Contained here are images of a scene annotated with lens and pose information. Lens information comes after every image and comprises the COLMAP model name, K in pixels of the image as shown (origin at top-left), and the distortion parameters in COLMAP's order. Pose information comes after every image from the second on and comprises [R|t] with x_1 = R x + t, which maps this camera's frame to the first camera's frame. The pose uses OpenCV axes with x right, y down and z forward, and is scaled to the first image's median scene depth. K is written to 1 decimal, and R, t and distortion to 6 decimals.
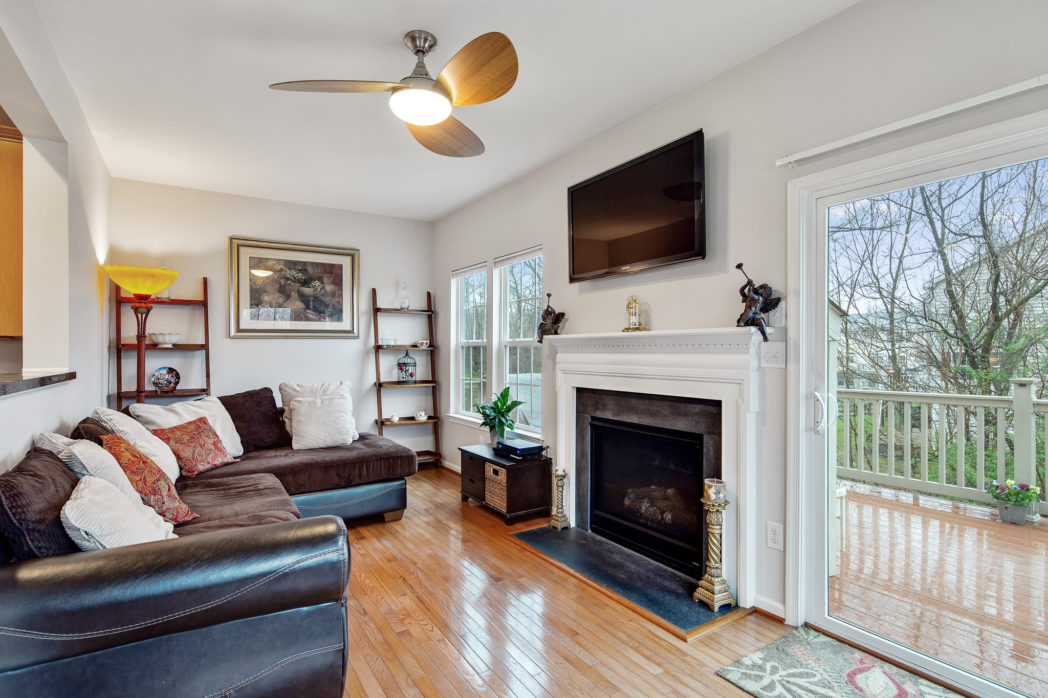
lens RADIAL K [[519.7, 0, 523.2], [0, 519.7, 354.3], [0, 0, 1]] dist [0.008414, -0.004415]
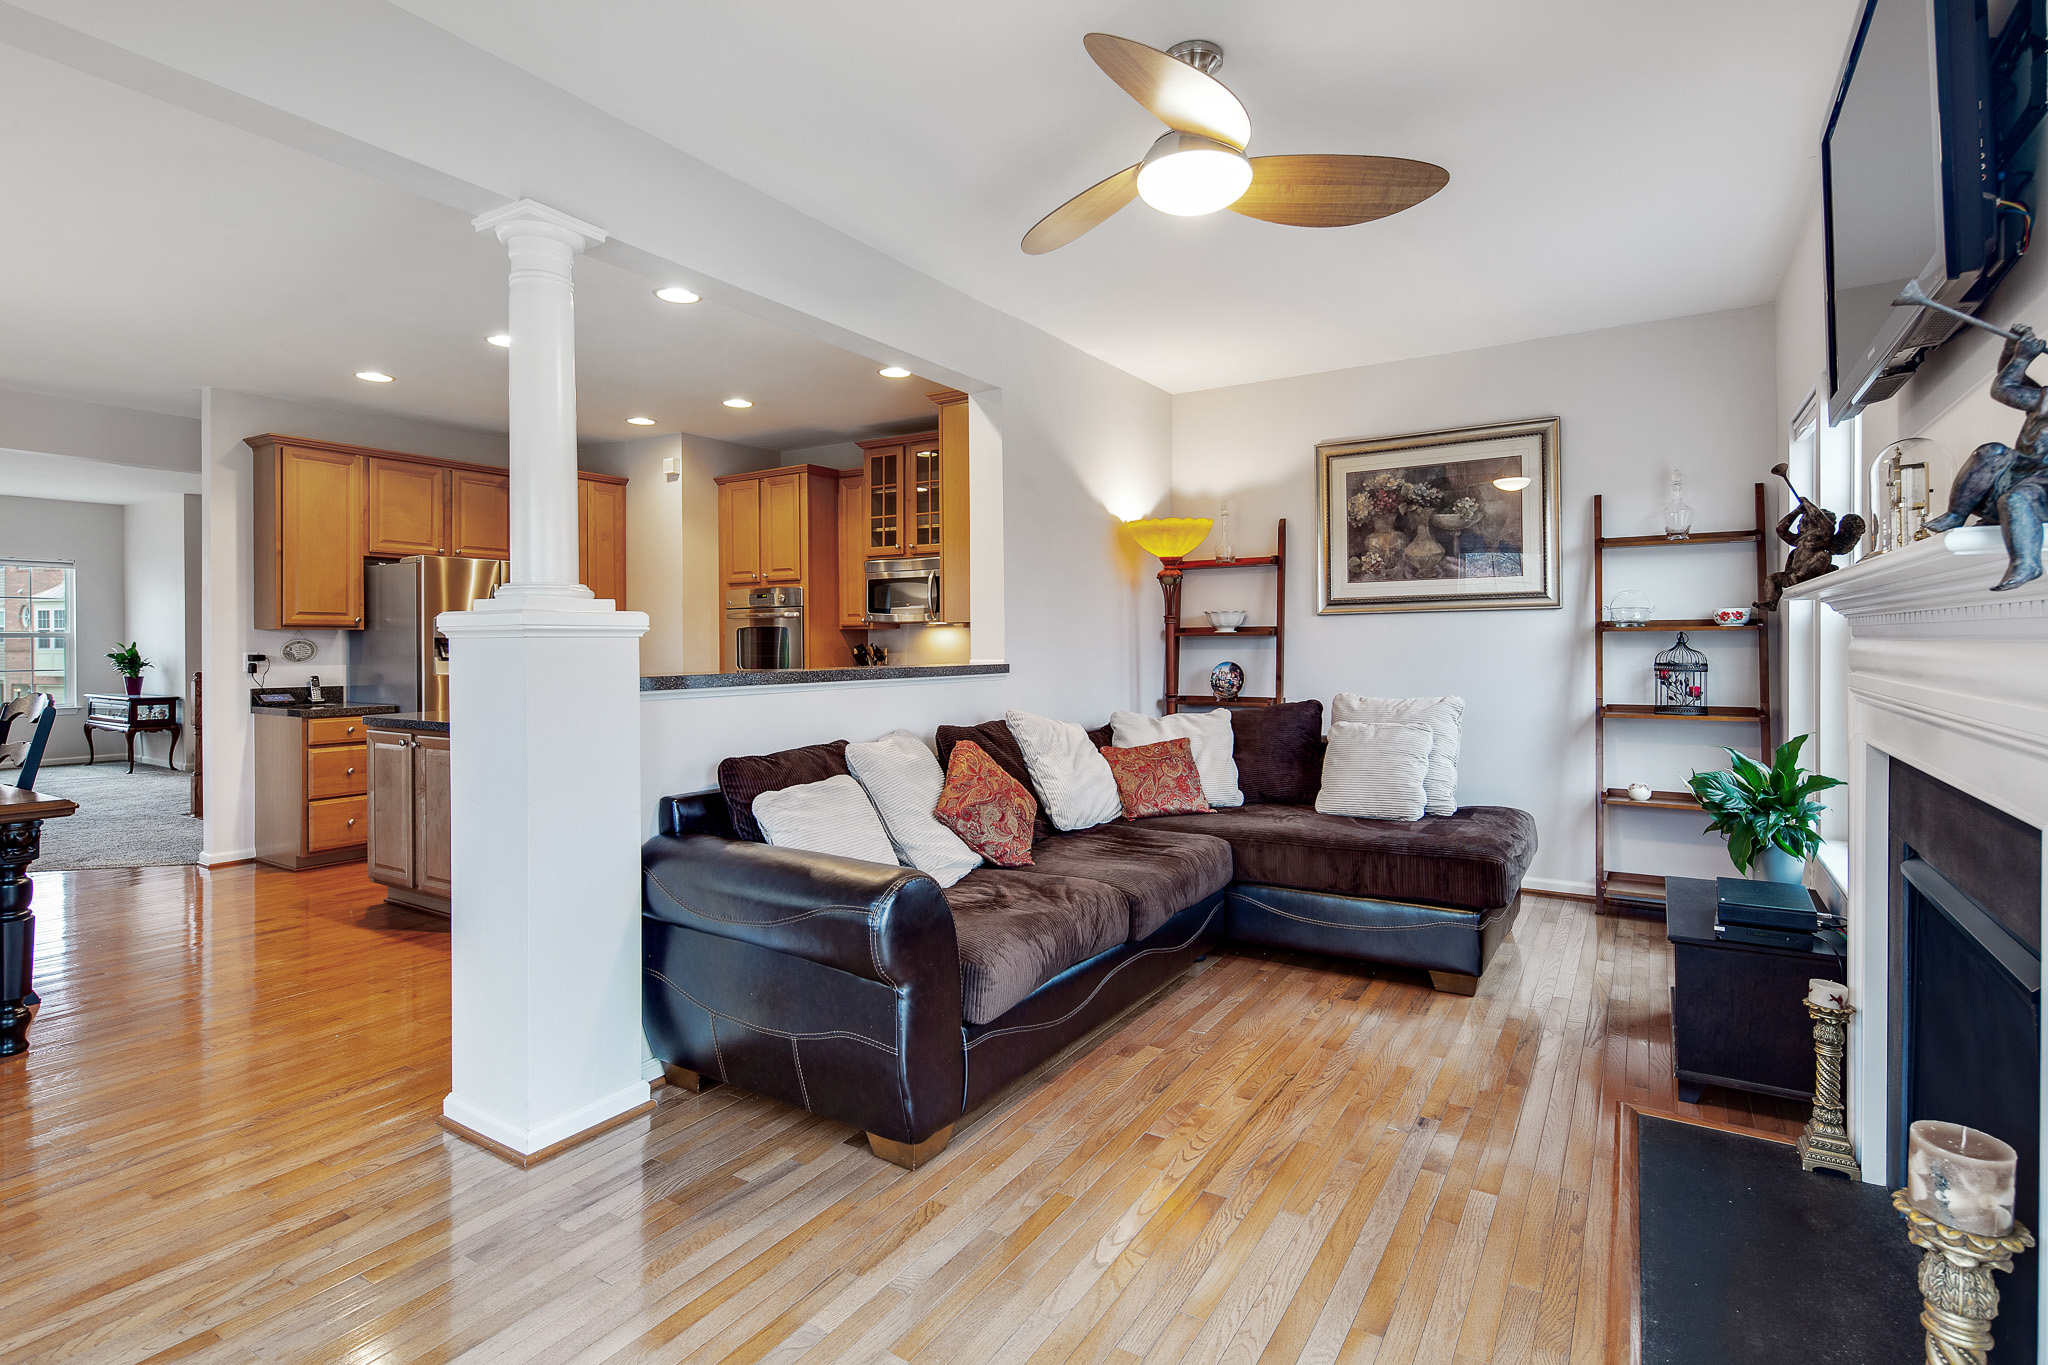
lens RADIAL K [[1015.5, 0, 1021.8], [0, 1015.5, 650.0], [0, 0, 1]] dist [0.008414, -0.004415]
pose [[0.410606, 0.005119, -0.911799, 0.349829], [-0.000046, 0.999984, 0.005594, 0.001515], [0.911813, -0.002255, 0.410600, 0.211247]]
